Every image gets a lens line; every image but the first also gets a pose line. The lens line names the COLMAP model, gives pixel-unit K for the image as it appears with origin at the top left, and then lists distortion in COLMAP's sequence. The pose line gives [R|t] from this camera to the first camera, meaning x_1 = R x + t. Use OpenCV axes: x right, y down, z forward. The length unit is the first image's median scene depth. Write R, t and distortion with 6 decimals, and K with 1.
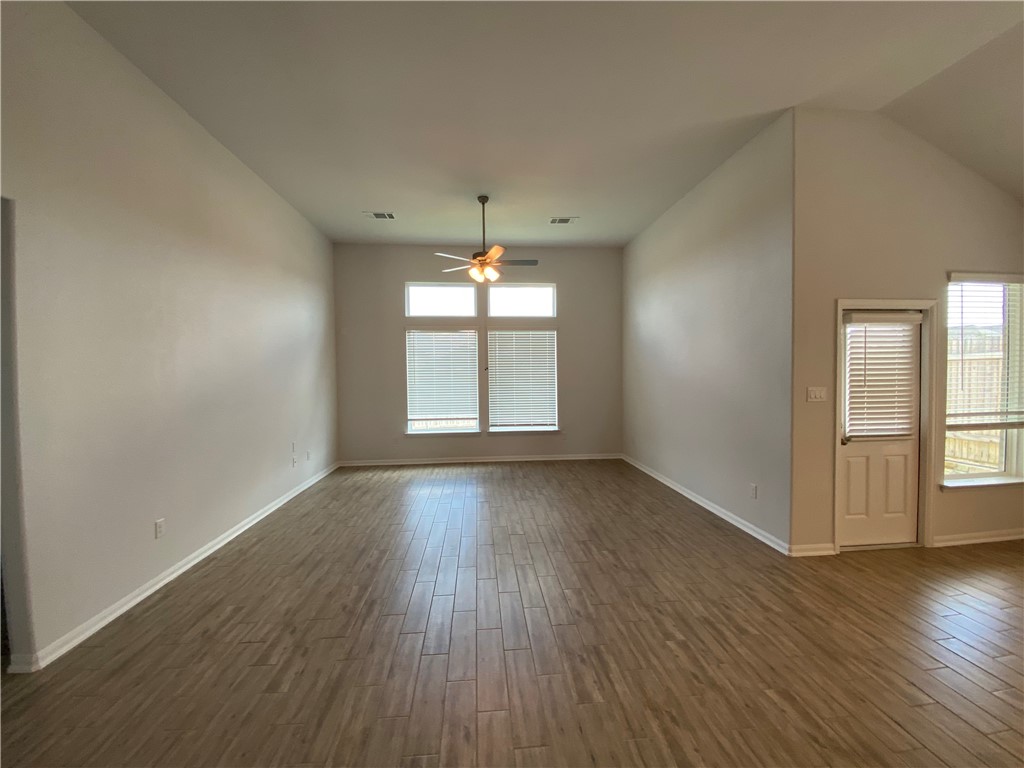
lens RADIAL K [[411.5, 0, 507.6], [0, 411.5, 383.1], [0, 0, 1]] dist [0.025877, -0.000070]
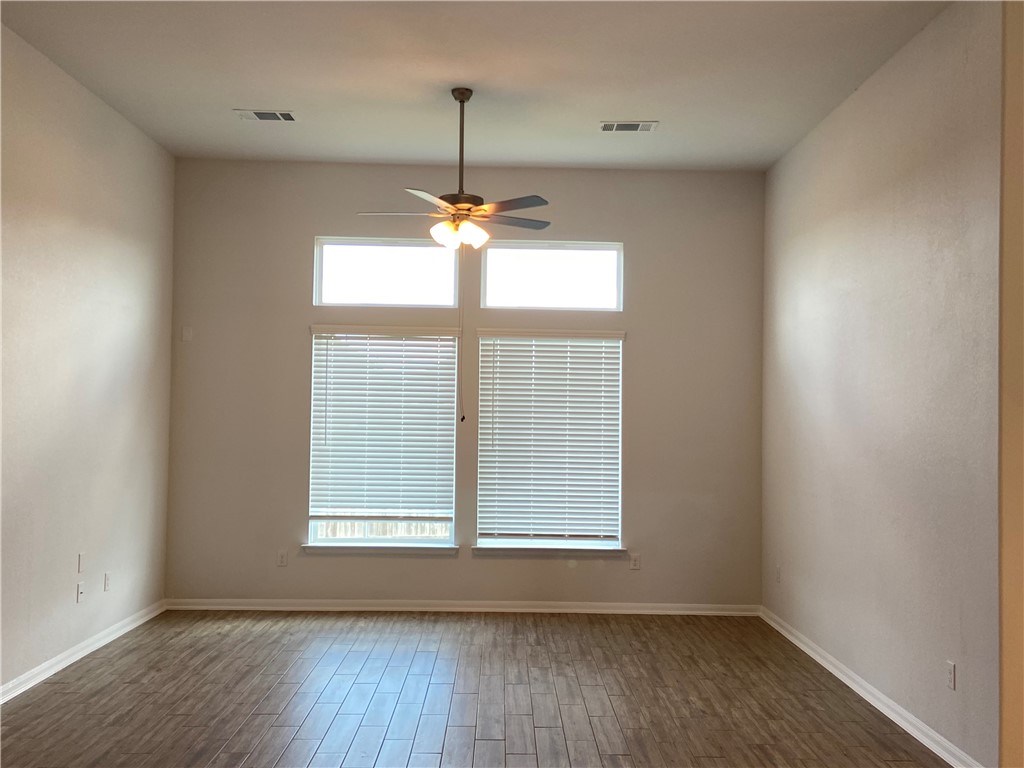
lens RADIAL K [[987.4, 0, 512.0], [0, 987.4, 384.0], [0, 0, 1]] dist [0.066469, -0.007802]
pose [[0.997812, 0.024095, -0.061573, 0.068354], [-0.027624, 0.997985, -0.057120, -0.007816], [0.060073, 0.058696, 0.996467, -0.167666]]
